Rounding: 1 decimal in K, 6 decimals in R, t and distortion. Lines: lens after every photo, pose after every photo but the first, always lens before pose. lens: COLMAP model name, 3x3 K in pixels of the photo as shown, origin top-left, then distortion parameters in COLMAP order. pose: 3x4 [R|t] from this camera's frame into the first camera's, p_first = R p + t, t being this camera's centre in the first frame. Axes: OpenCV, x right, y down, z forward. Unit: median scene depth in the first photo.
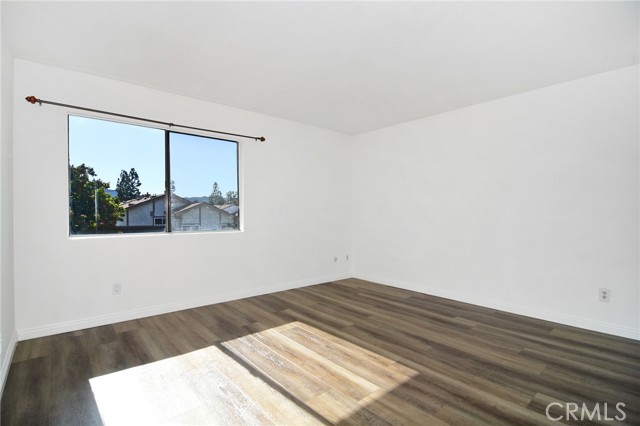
lens RADIAL K [[307.9, 0, 319.6], [0, 307.9, 212.1], [0, 0, 1]] dist [-0.021257, -0.000842]
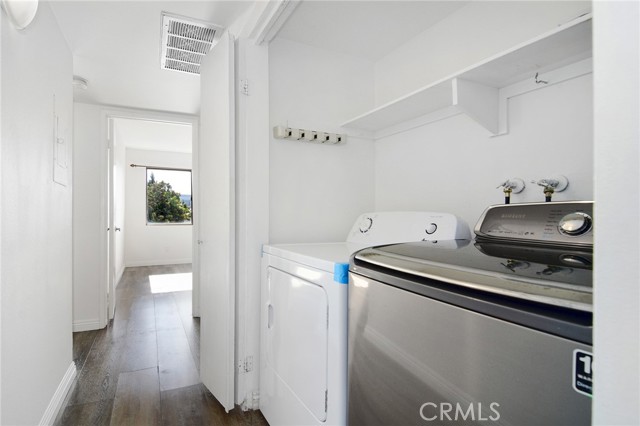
lens RADIAL K [[307.9, 0, 320.6], [0, 307.9, 212.6], [0, 0, 1]] dist [-0.021257, -0.000842]
pose [[0.978506, -0.001595, -0.206213, 0.323556], [-0.000349, 0.999956, -0.009389, 0.008147], [0.206219, 0.009259, 0.978462, -0.340868]]
